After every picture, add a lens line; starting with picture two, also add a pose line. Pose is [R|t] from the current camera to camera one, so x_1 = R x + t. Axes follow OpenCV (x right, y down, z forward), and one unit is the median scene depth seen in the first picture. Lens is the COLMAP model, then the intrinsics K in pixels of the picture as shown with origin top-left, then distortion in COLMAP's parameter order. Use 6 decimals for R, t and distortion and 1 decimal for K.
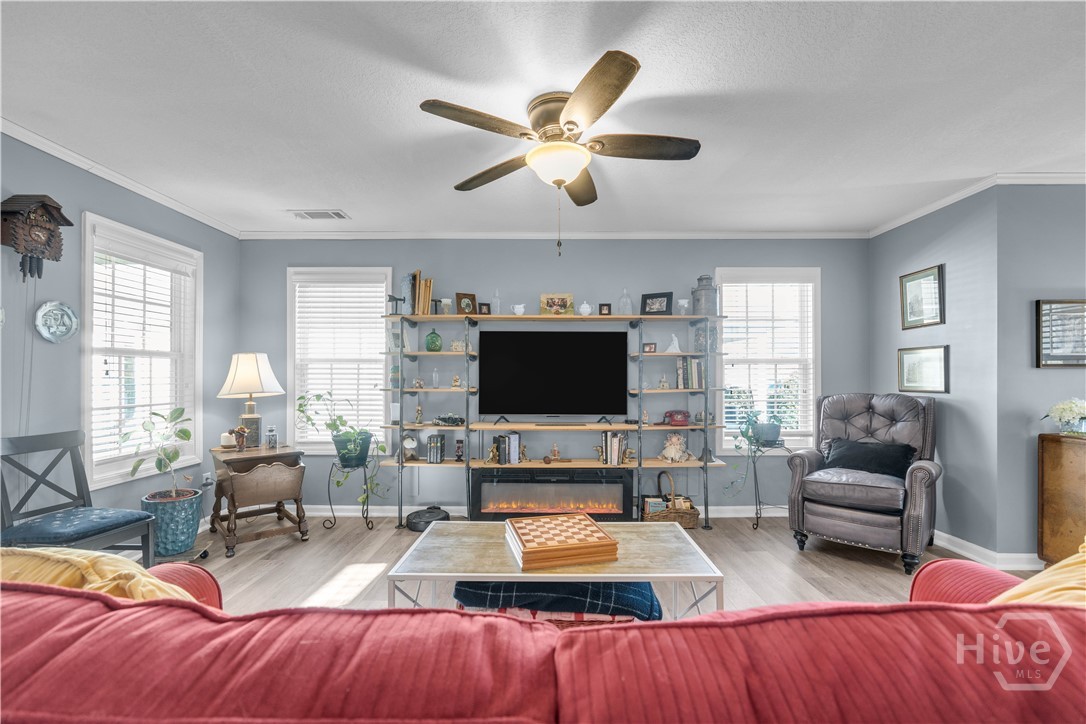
lens RADIAL K [[459.4, 0, 545.1], [0, 459.4, 372.5], [0, 0, 1]] dist [-0.011063, 0.000708]
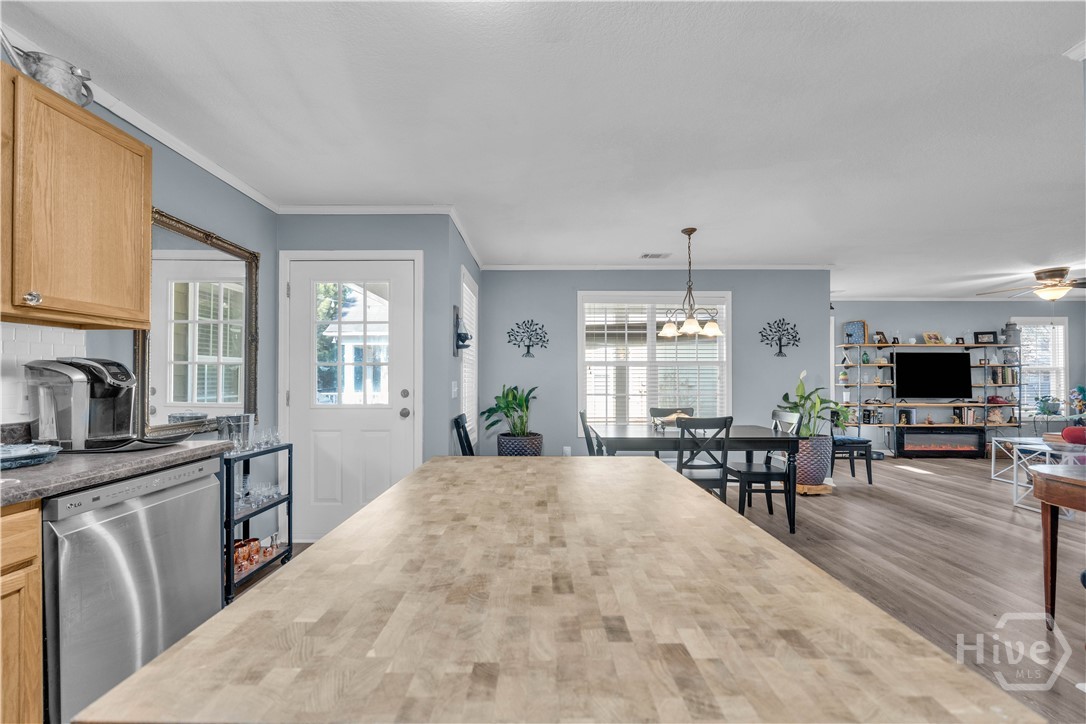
lens RADIAL K [[459.4, 0, 547.3], [0, 459.4, 372.6], [0, 0, 1]] dist [-0.011063, 0.000708]
pose [[0.999971, -0.002822, 0.007004, -1.532670], [0.002858, 0.999983, -0.005112, -0.005555], [-0.006989, 0.005132, 0.999962, -0.813518]]
